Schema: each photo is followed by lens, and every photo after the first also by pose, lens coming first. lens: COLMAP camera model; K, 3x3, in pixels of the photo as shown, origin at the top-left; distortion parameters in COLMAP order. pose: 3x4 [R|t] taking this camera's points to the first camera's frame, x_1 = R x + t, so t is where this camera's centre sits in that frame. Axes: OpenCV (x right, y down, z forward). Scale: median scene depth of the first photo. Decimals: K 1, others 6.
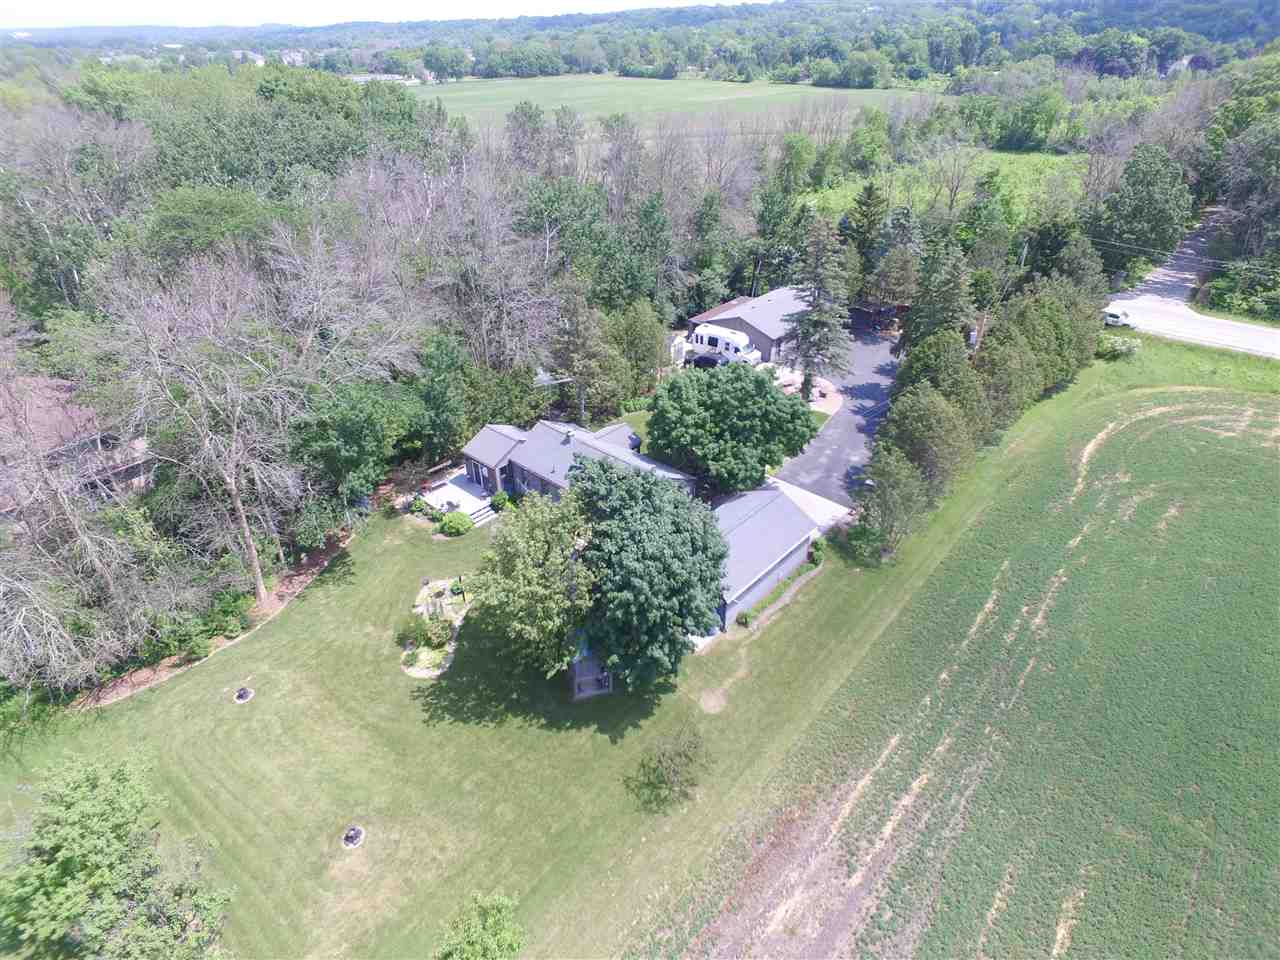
lens RADIAL K [[754.9, 0, 638.8], [0, 754.9, 447.7], [0, 0, 1]] dist [-0.021980, 0.022816]
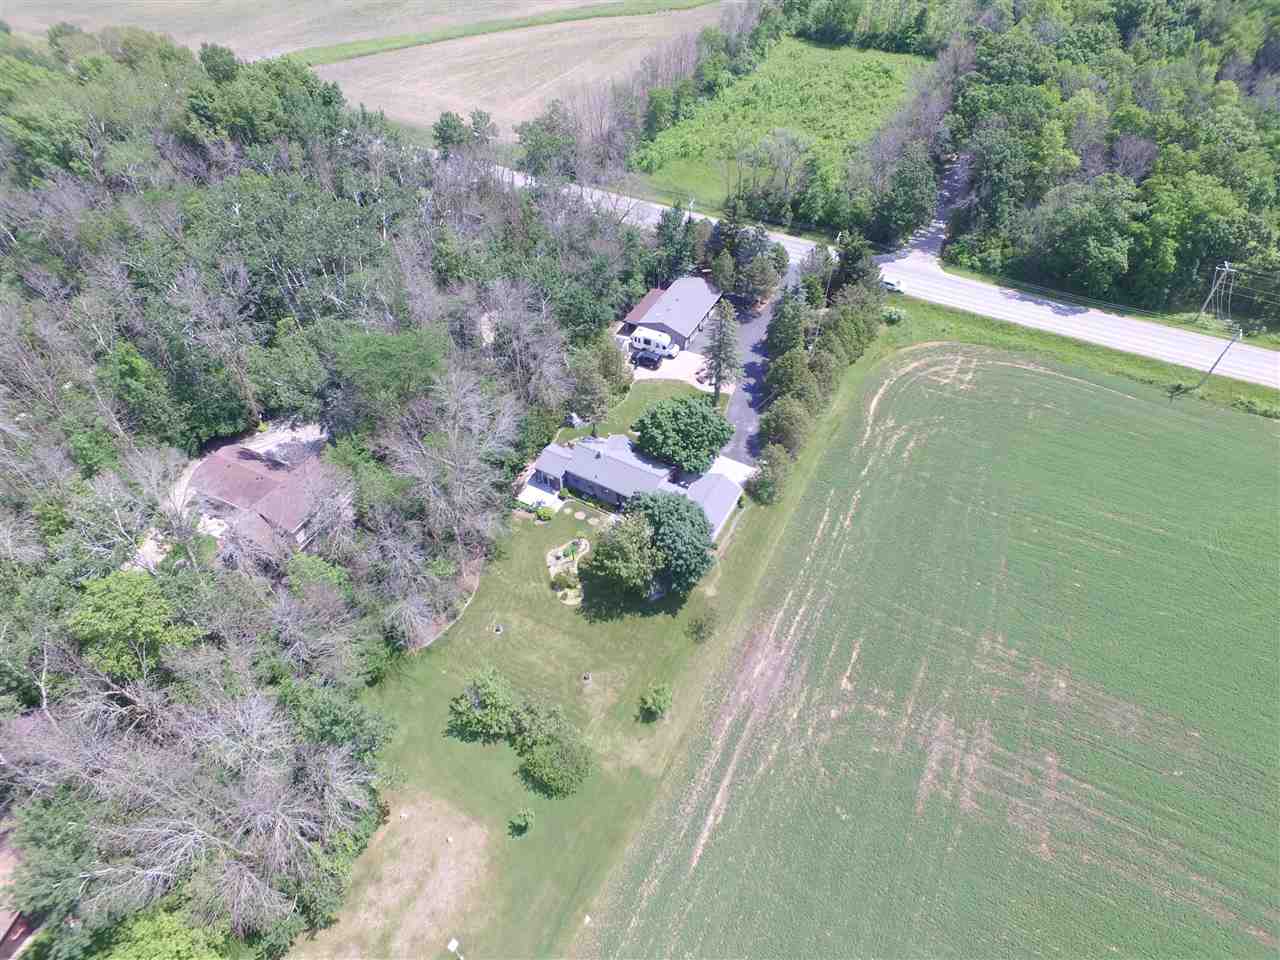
lens RADIAL K [[754.9, 0, 638.8], [0, 754.9, 447.7], [0, 0, 1]] dist [-0.021980, 0.022816]
pose [[0.972546, -0.151612, 0.176543, -0.336771], [0.103480, 0.961266, 0.255461, -0.505743], [-0.208436, -0.230179, 0.950564, -0.745401]]
